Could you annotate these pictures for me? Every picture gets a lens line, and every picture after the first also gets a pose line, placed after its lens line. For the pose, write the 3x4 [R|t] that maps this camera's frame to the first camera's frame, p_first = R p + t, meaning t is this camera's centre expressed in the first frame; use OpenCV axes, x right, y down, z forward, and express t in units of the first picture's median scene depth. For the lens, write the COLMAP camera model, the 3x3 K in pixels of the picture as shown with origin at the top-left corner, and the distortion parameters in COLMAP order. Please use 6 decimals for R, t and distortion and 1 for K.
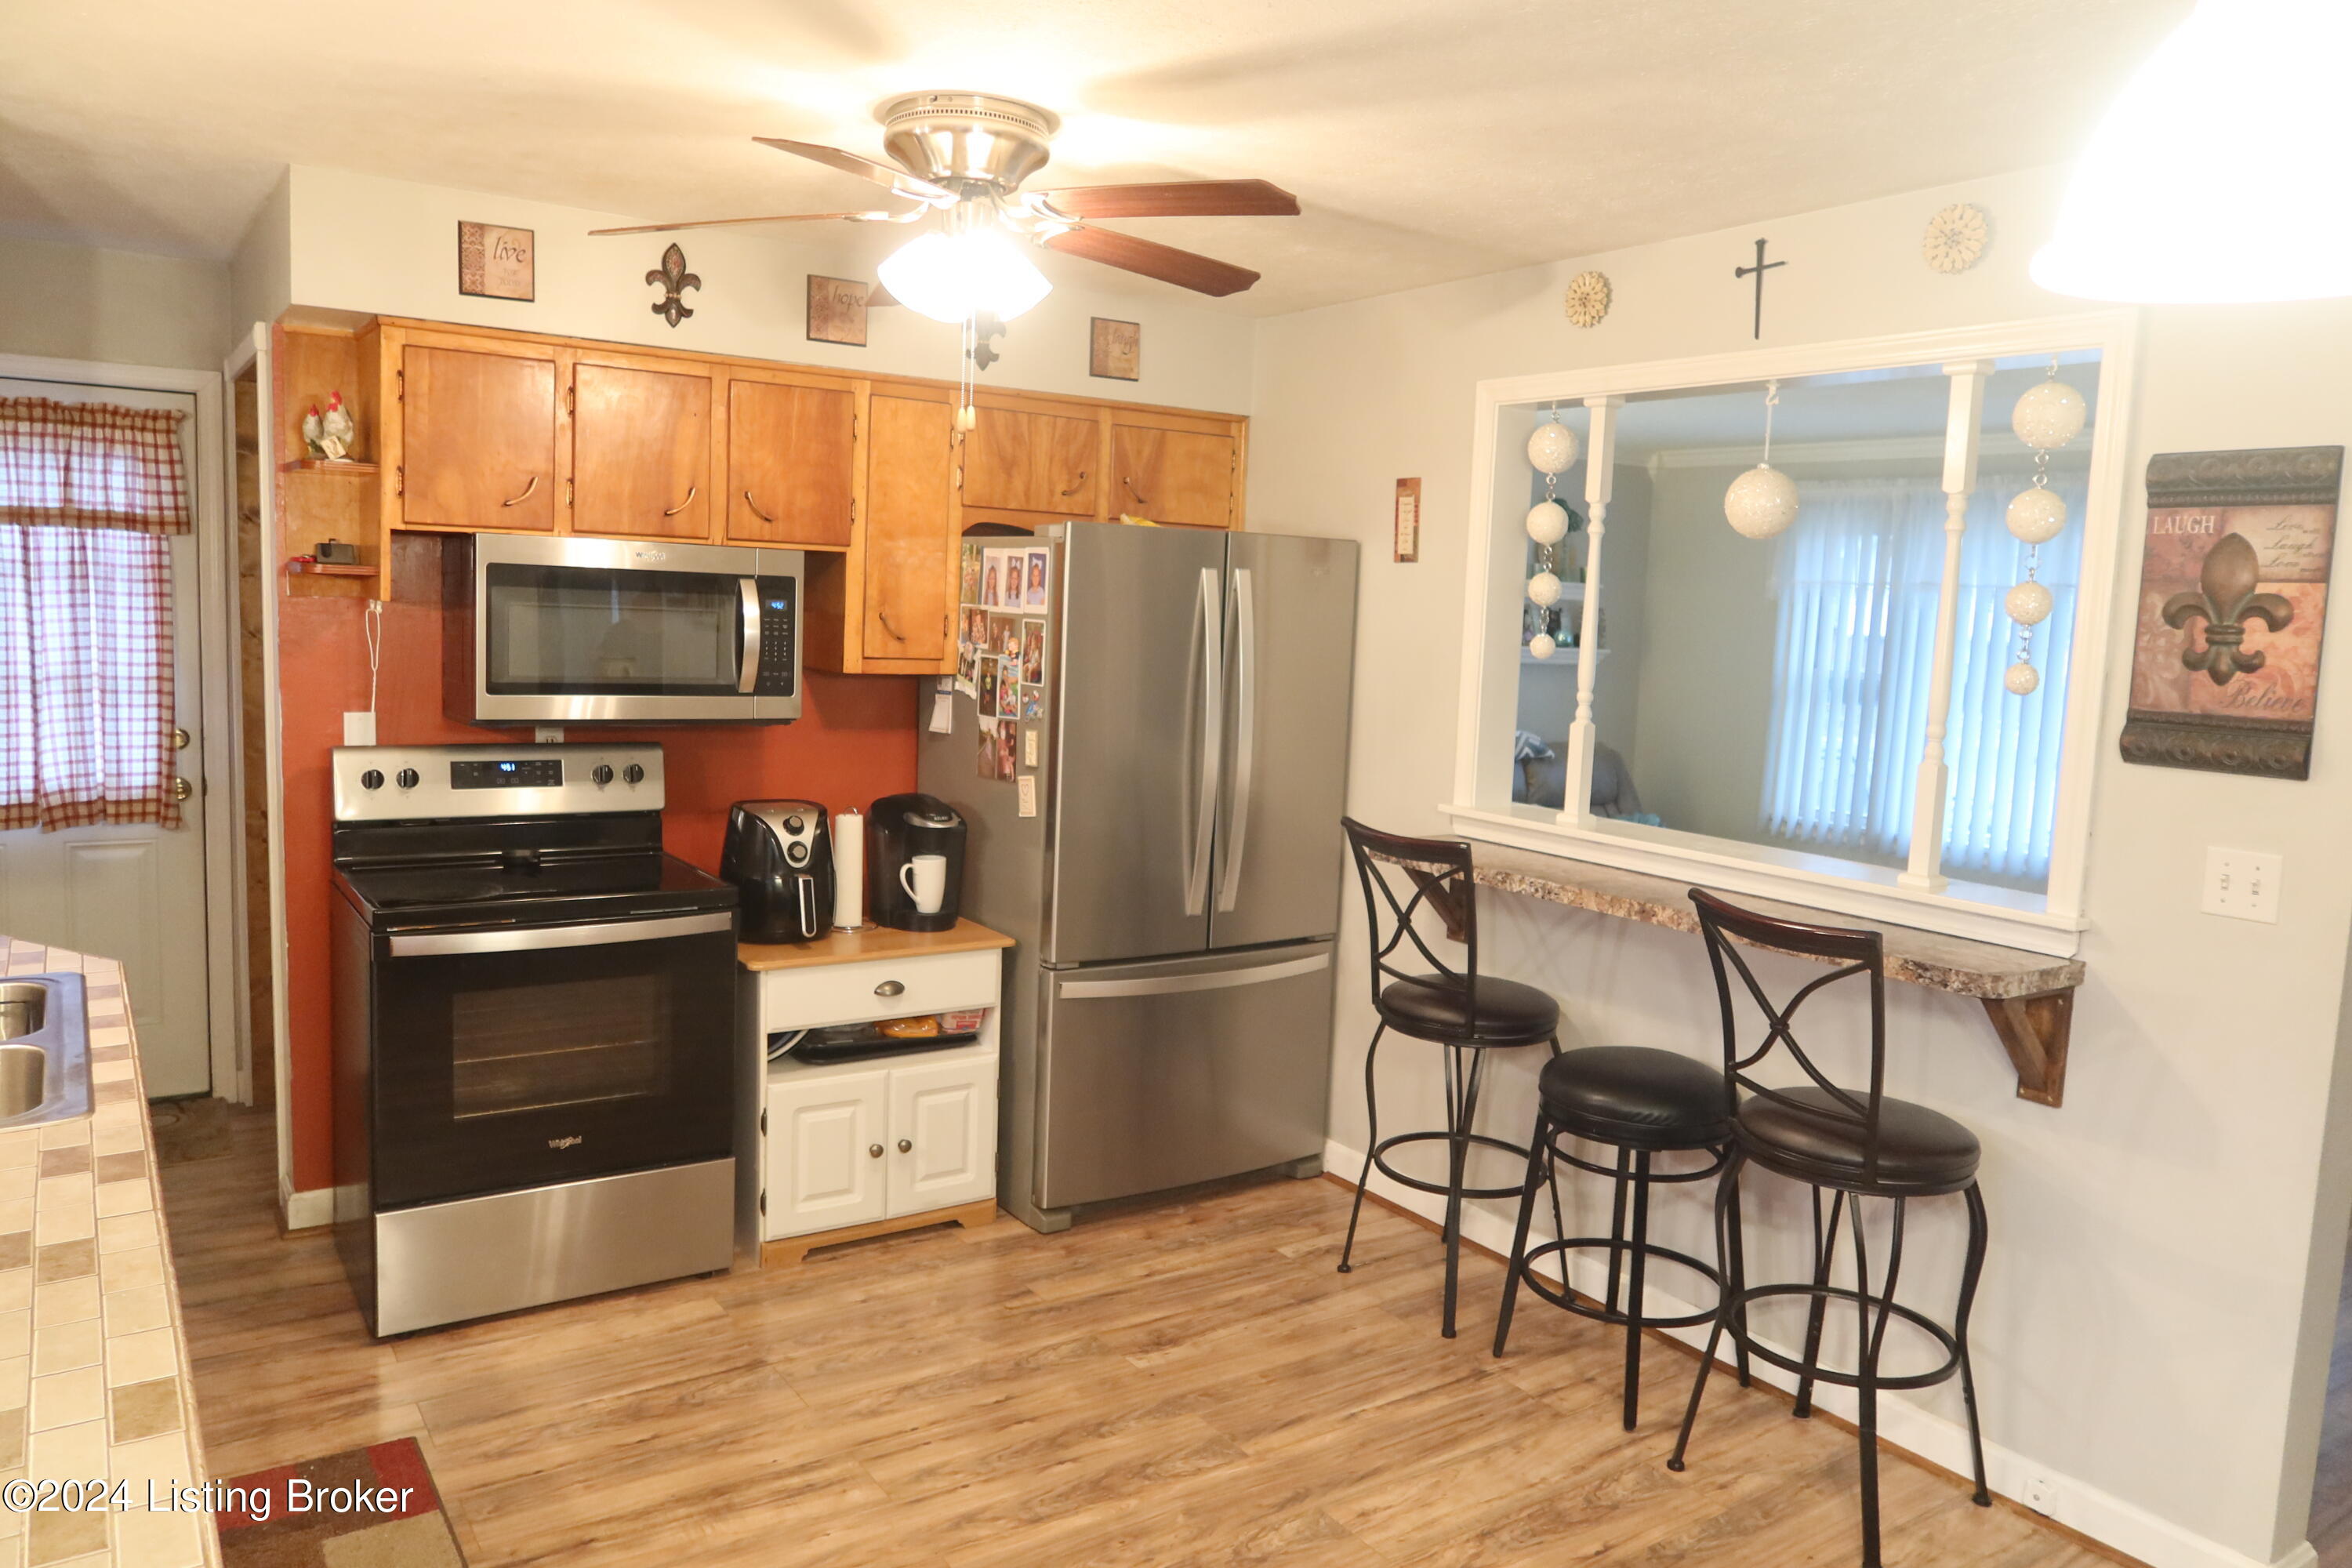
lens RADIAL K [[1615.4, 0, 1169.1], [0, 1615.4, 781.0], [0, 0, 1]] dist [-0.018684, 0.000687]
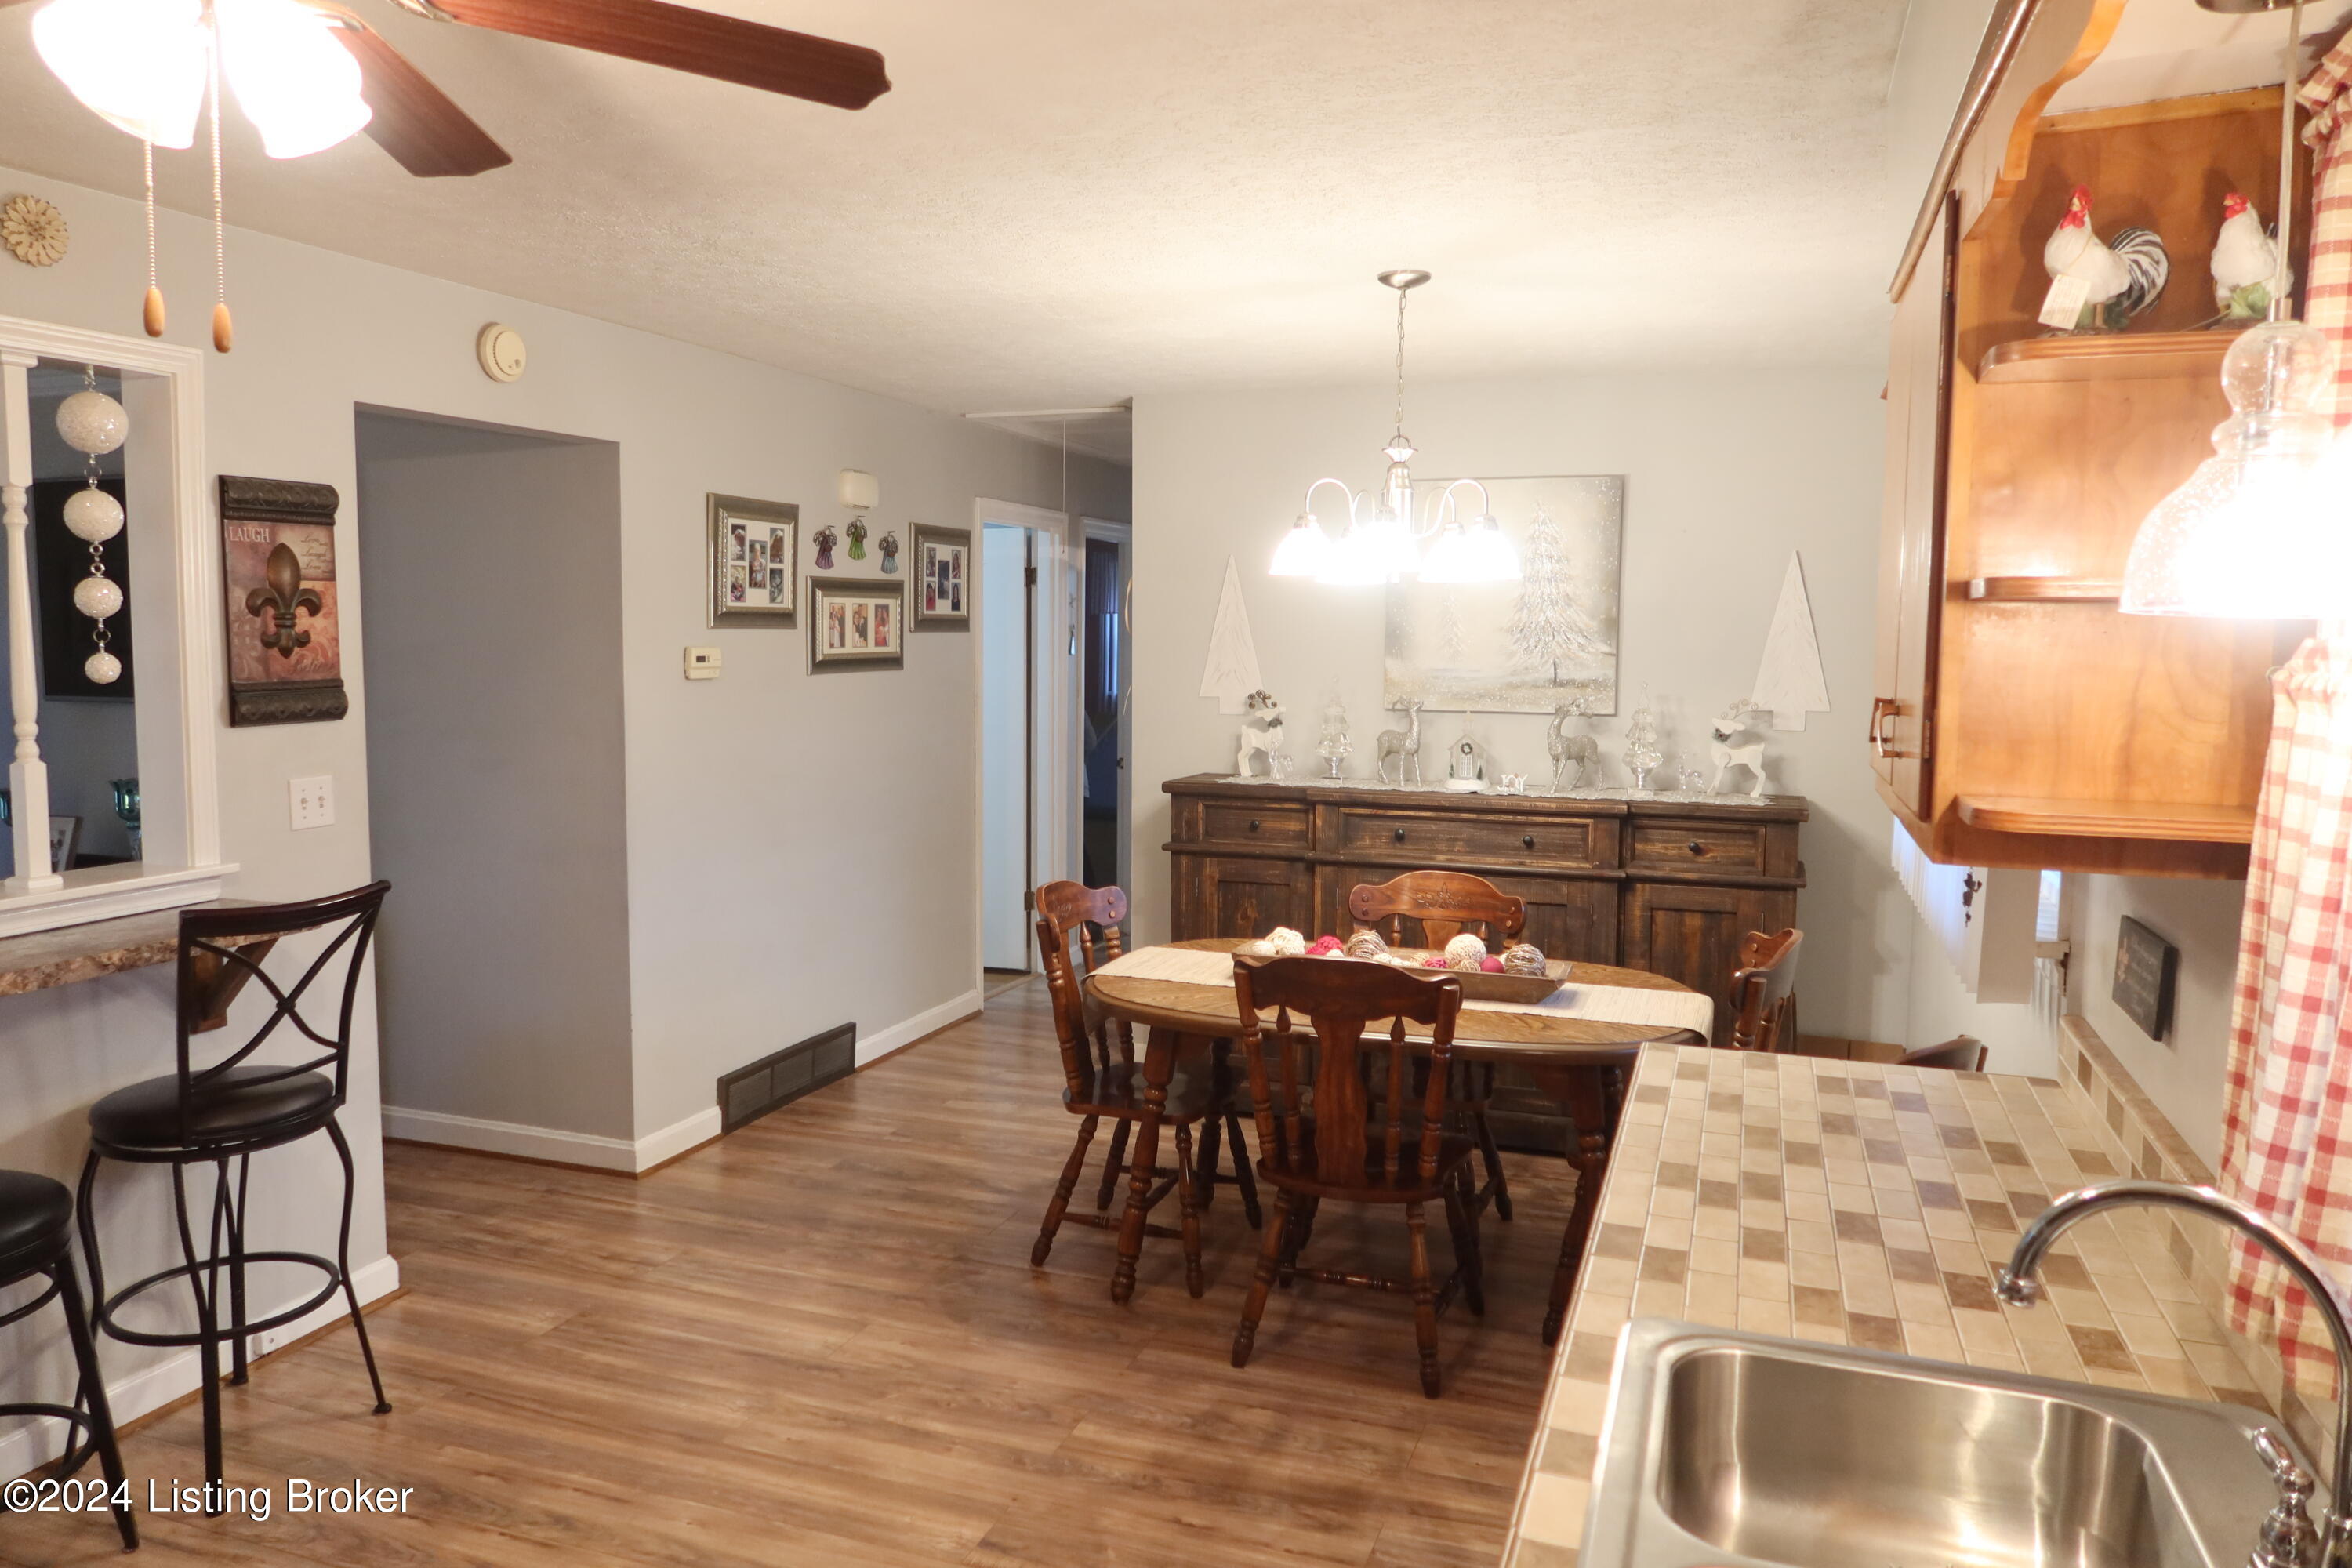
lens RADIAL K [[1615.4, 0, 1169.1], [0, 1615.4, 781.0], [0, 0, 1]] dist [-0.018684, 0.000687]
pose [[-0.584308, -0.125295, 0.801801, -0.853351], [0.057258, 0.979182, 0.194741, -0.178131], [-0.809510, 0.159698, -0.564970, 1.183405]]
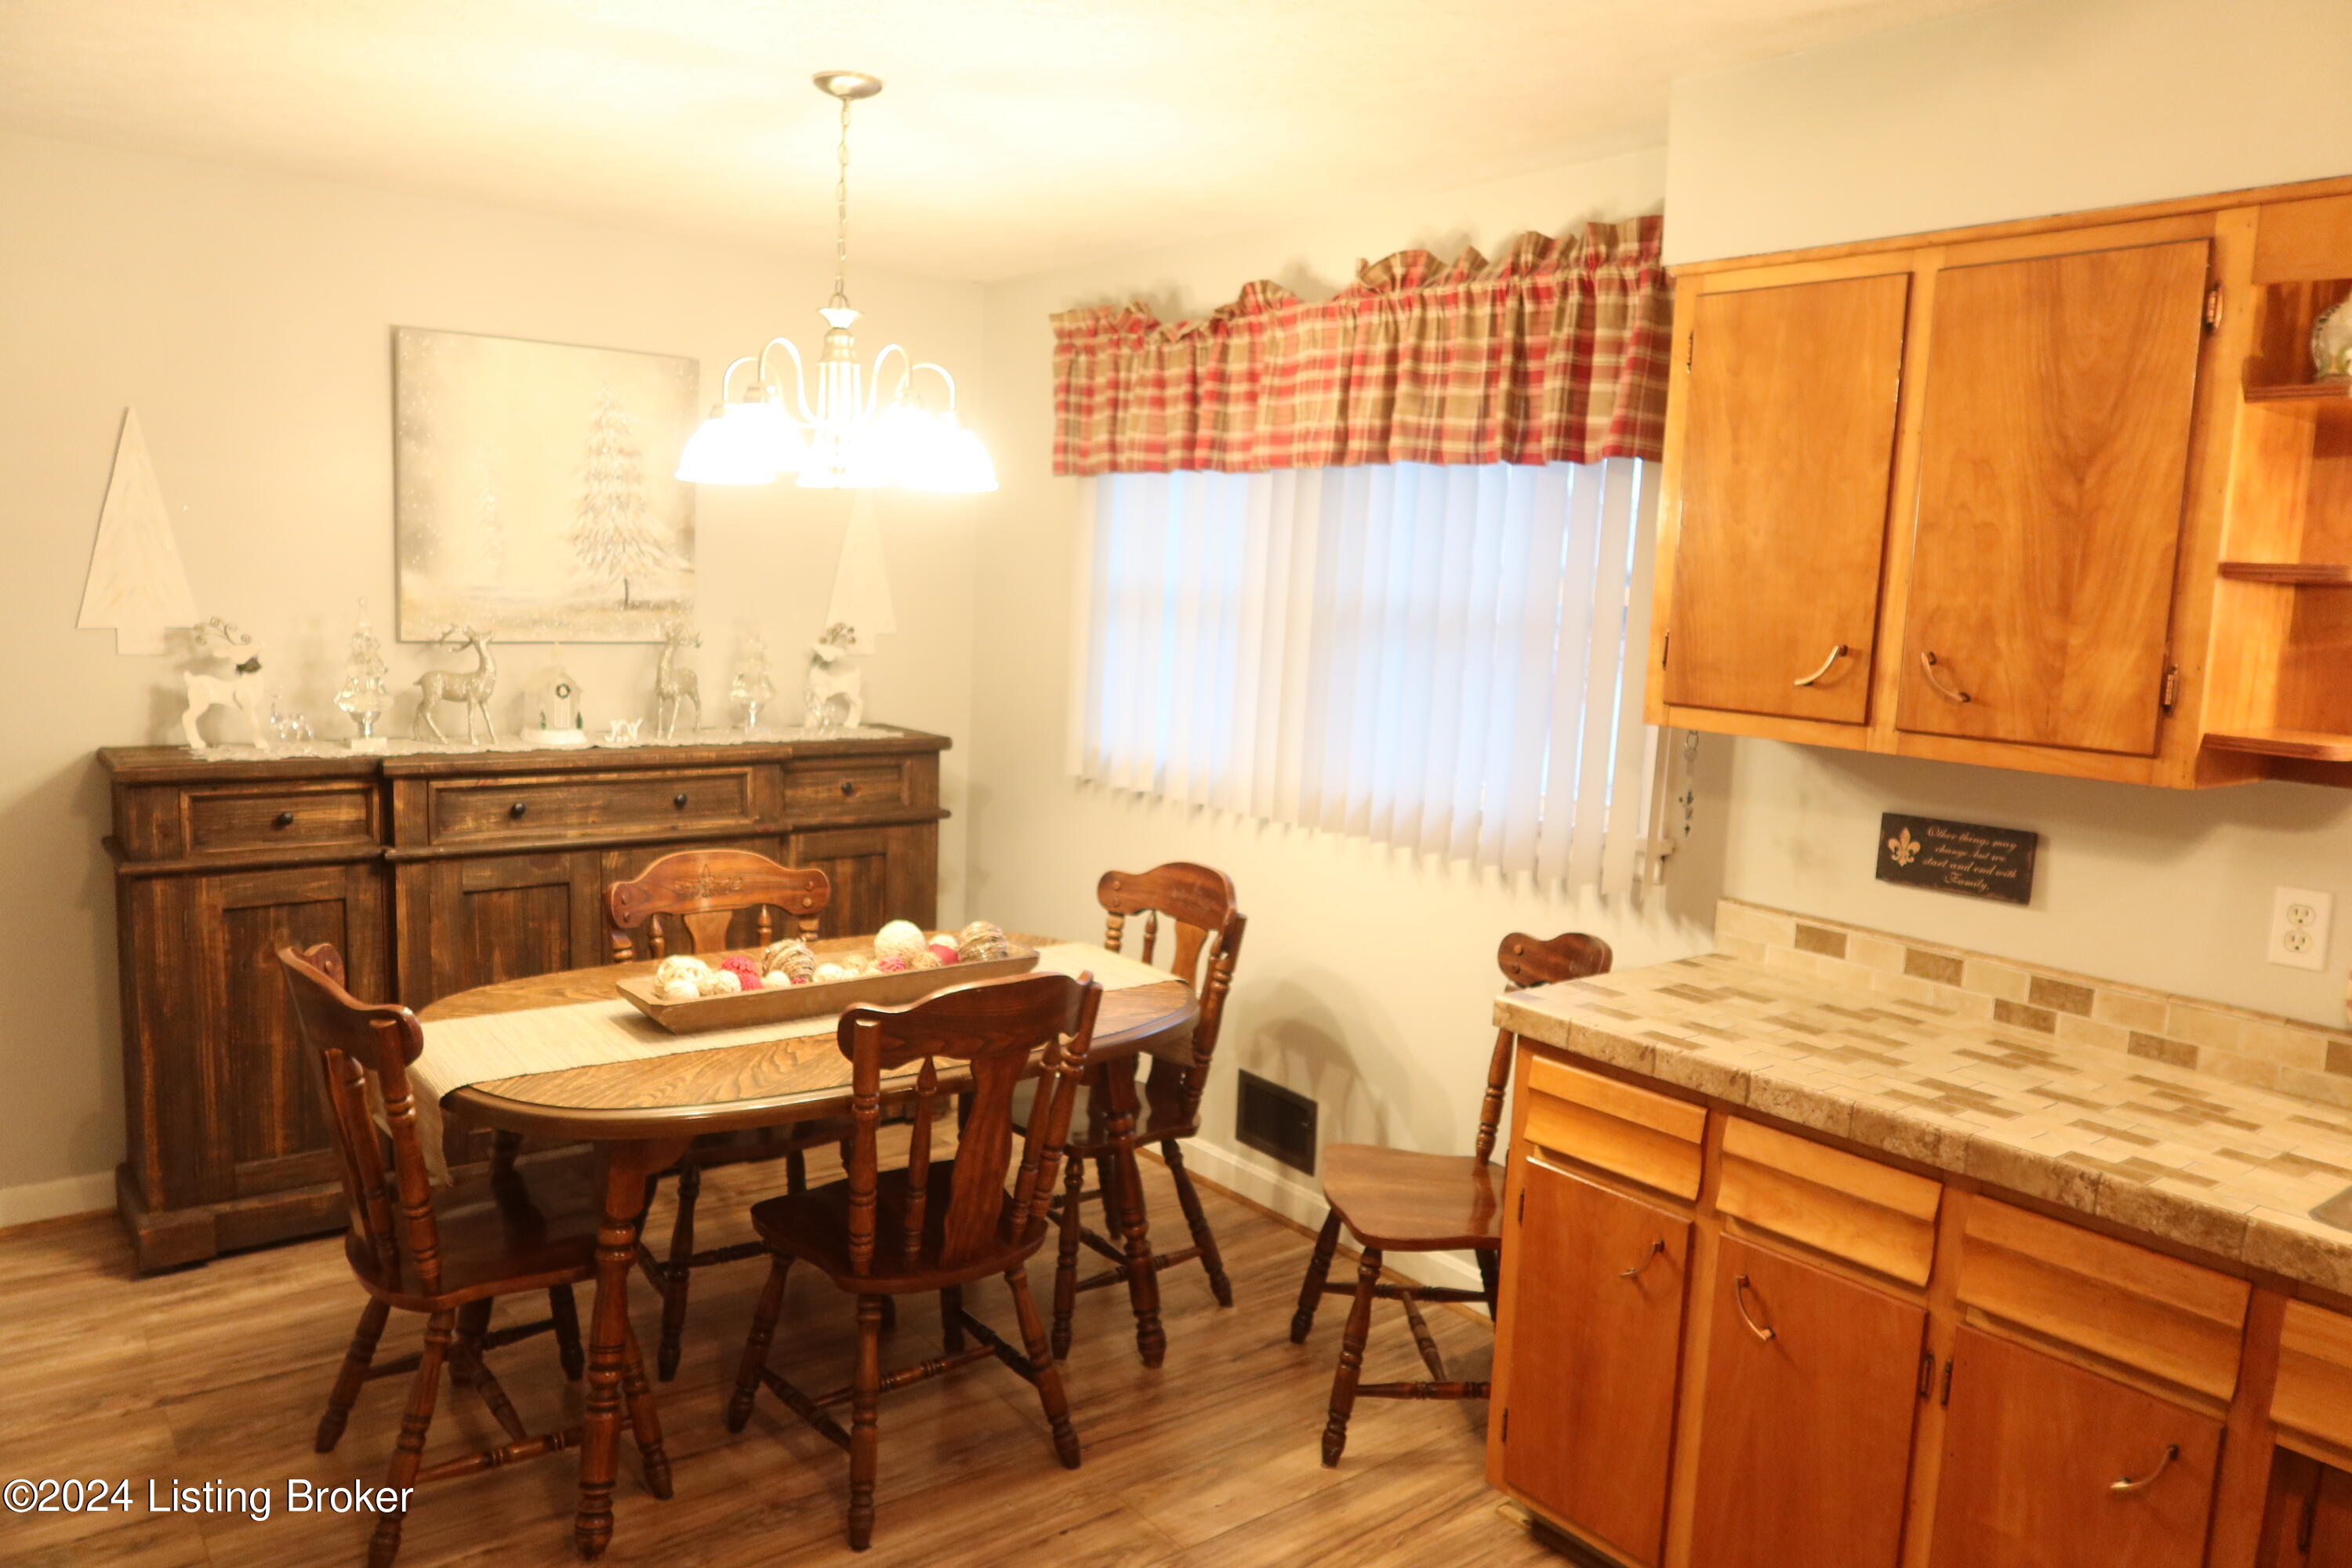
lens RADIAL K [[1615.4, 0, 1169.1], [0, 1615.4, 781.0], [0, 0, 1]] dist [-0.018684, 0.000687]
pose [[-0.993666, -0.076050, -0.082734, 0.069243], [-0.093666, 0.967267, 0.235842, -0.145335], [0.062090, 0.242098, -0.968263, 1.314684]]
